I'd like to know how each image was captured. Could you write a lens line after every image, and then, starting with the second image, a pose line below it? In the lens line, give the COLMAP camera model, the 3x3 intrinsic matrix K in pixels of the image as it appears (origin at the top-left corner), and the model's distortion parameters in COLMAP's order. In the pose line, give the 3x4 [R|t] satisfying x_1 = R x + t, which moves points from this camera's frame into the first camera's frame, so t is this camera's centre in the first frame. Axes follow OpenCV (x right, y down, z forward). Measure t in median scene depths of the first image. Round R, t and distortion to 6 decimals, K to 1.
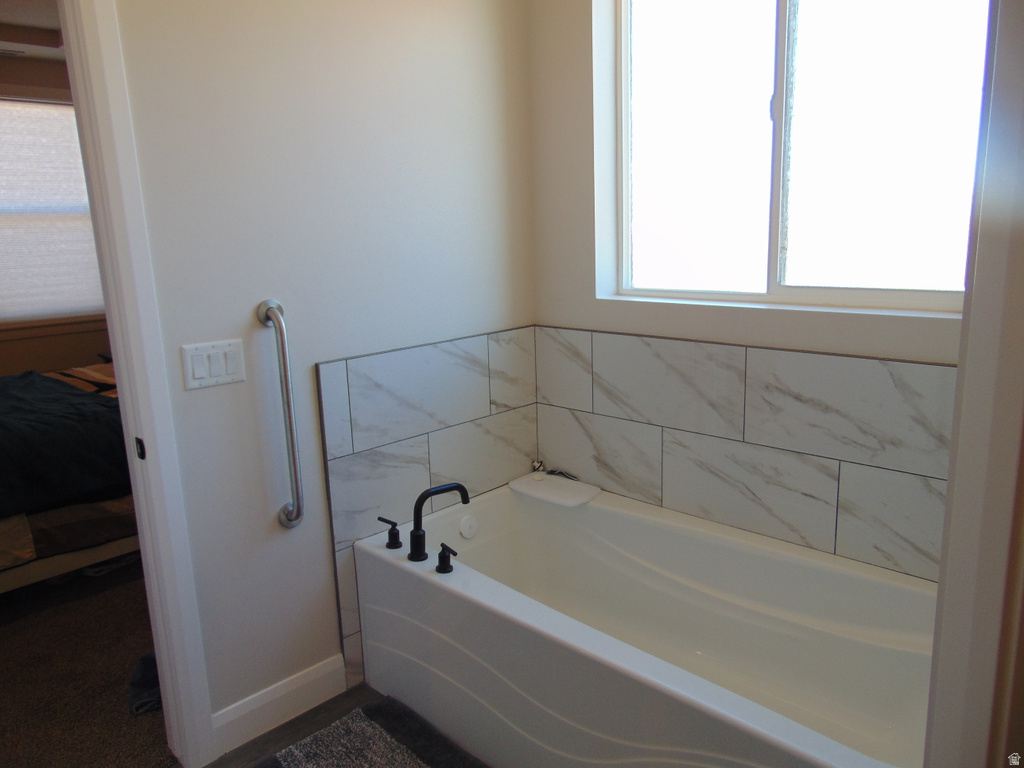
lens RADIAL K [[760.6, 0, 512.0], [0, 760.6, 384.0], [0, 0, 1]] dist [-0.043820, 0.084833]
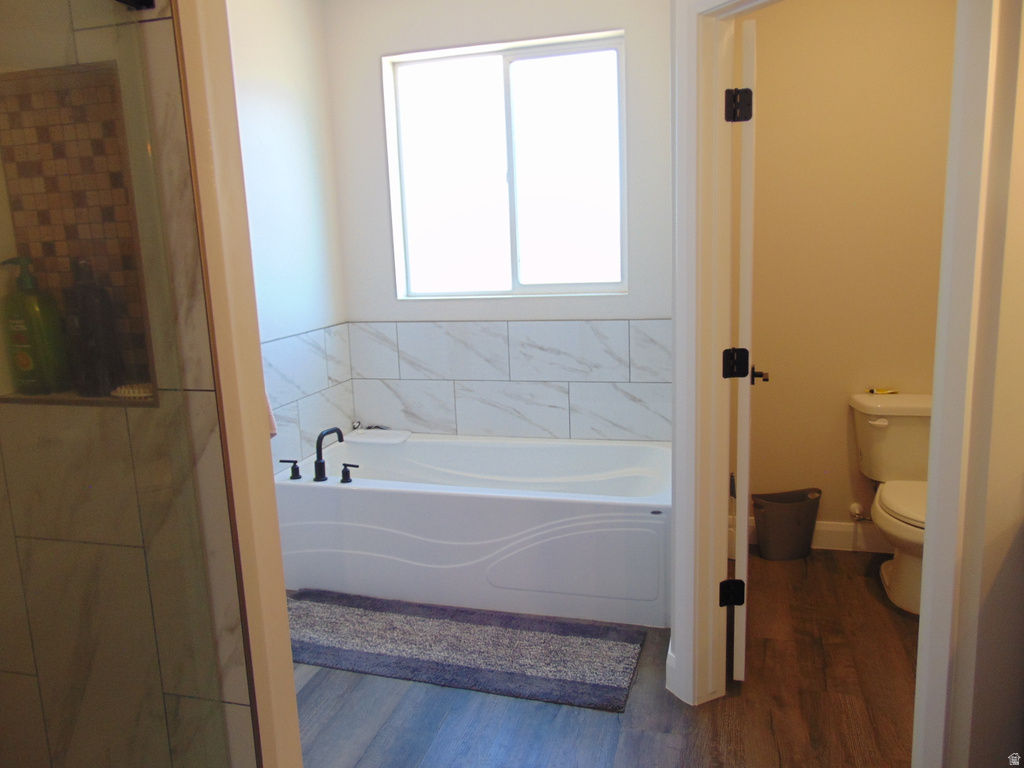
lens RADIAL K [[760.6, 0, 512.0], [0, 760.6, 384.0], [0, 0, 1]] dist [-0.043820, 0.084833]
pose [[0.880030, -0.089972, 0.466317, -0.401947], [0.108200, 0.994052, -0.012400, 0.093569], [-0.462428, 0.061368, 0.884531, -0.388024]]
